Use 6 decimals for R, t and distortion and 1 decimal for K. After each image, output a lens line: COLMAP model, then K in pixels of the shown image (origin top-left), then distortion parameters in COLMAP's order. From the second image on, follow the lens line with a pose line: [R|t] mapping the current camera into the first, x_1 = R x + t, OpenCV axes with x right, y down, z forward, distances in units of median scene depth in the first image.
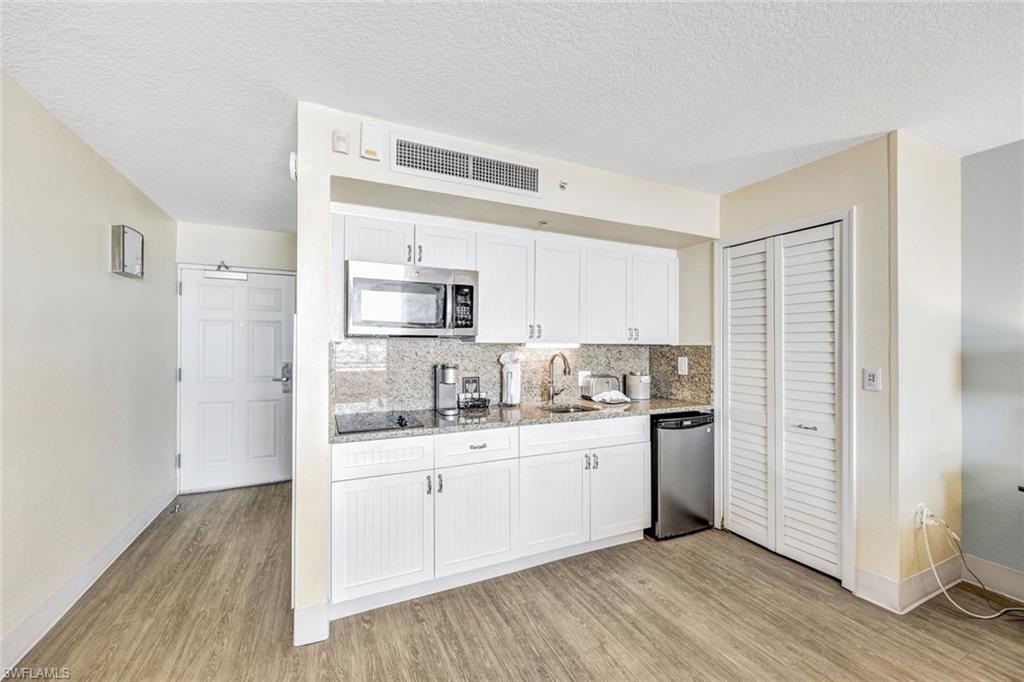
lens RADIAL K [[417.8, 0, 506.8], [0, 417.8, 344.3], [0, 0, 1]] dist [0.001352, 0.000136]
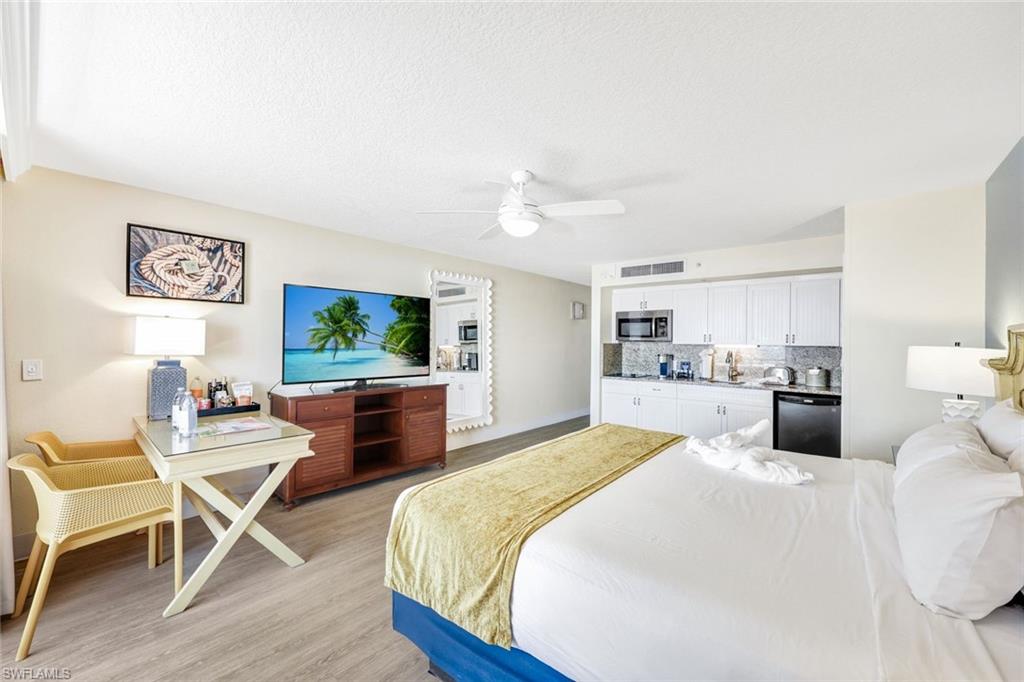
lens RADIAL K [[422.9, 0, 509.7], [0, 422.9, 333.8], [0, 0, 1]] dist [0.002292, 0.000074]
pose [[0.420762, -0.015091, -0.907045, 1.486384], [-0.008776, 0.999747, -0.020705, -0.004037], [0.907128, 0.016672, 0.420523, -0.613263]]
